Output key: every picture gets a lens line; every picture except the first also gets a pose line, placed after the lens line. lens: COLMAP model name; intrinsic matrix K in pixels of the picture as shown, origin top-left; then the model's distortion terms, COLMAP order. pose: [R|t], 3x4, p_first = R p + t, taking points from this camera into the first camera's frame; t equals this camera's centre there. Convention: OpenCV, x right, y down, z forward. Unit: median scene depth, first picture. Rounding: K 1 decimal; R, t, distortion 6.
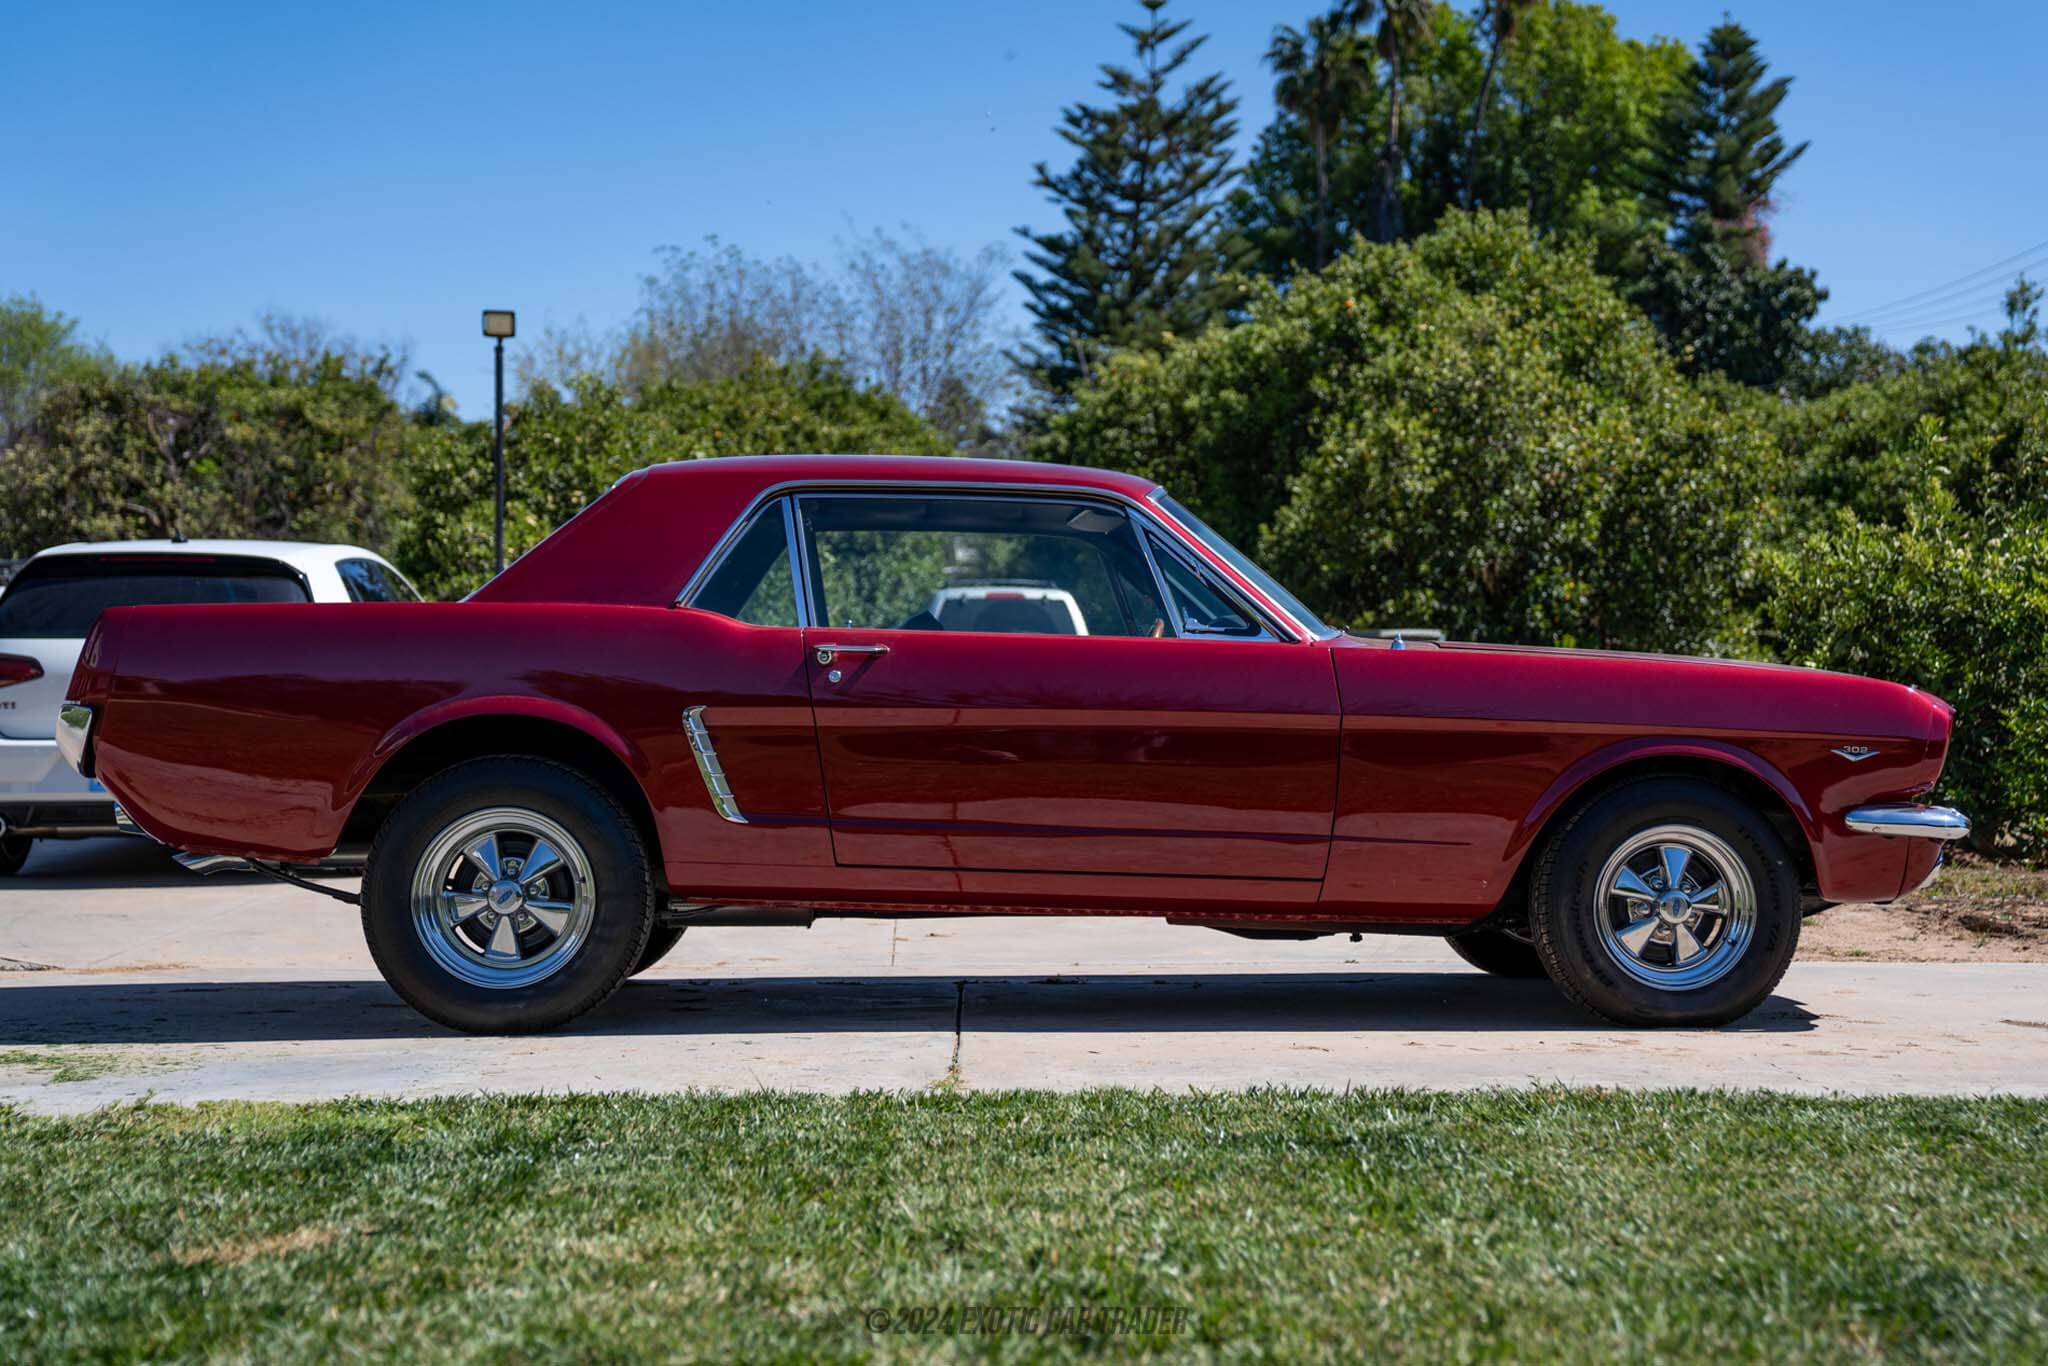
lens RADIAL K [[2887.0, 0, 1021.8], [0, 2887.0, 681.7], [0, 0, 1]] dist [0.158086, 0.000000]
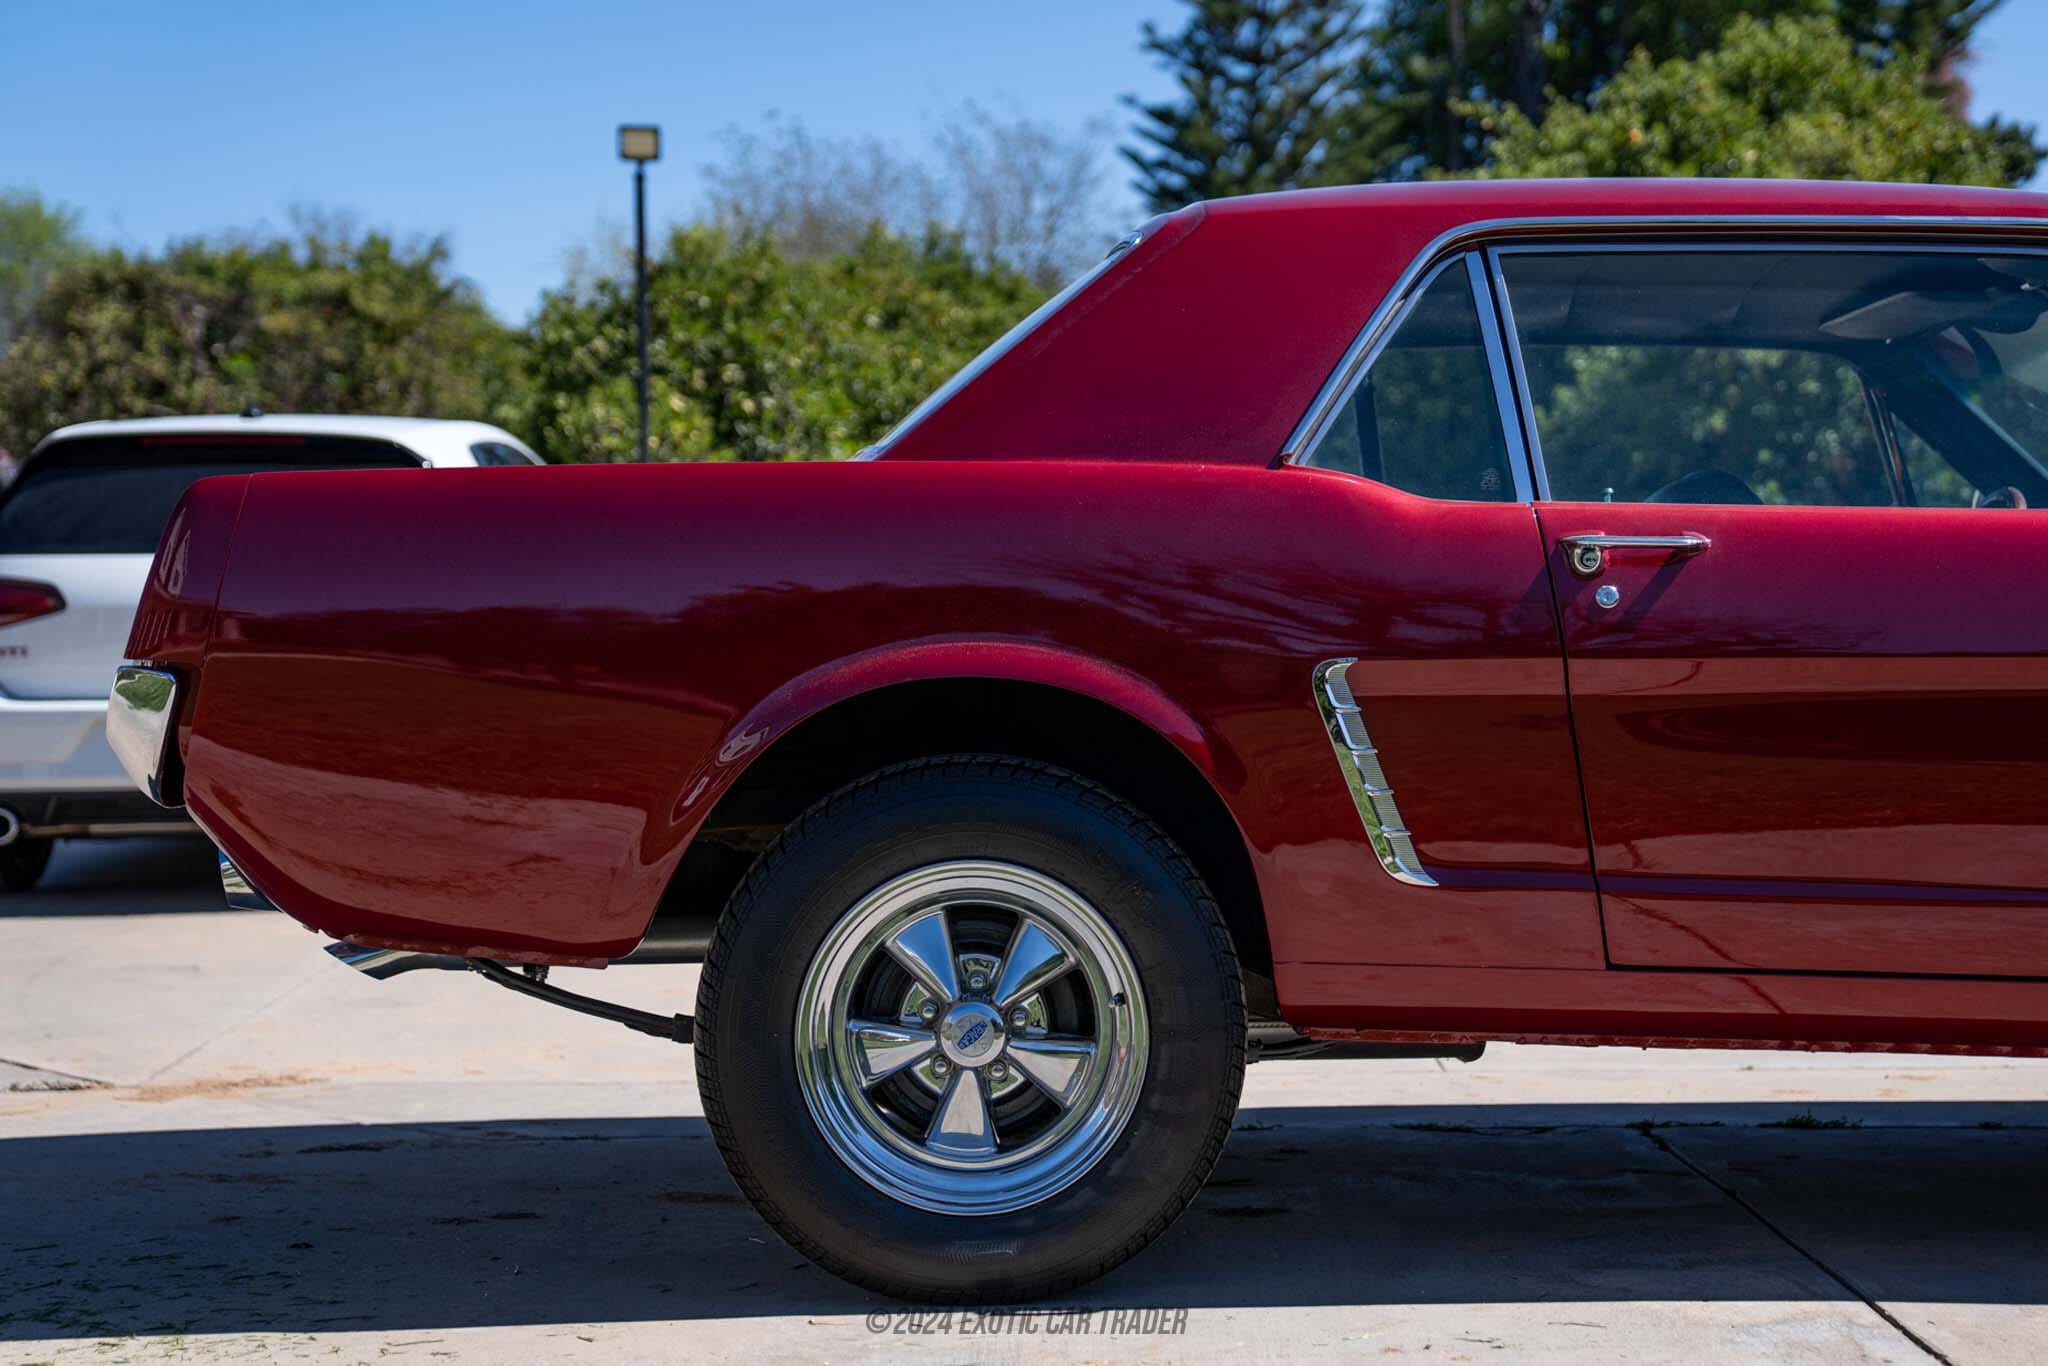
lens RADIAL K [[3108.1, 0, 1026.3], [0, 3108.1, 689.7], [0, 0, 1]] dist [0.182557, 0.000000]
pose [[0.999672, -0.009111, -0.023937, -0.037292], [0.009760, 0.999584, 0.027131, -0.000344], [0.023679, -0.027356, 0.999345, 0.109027]]
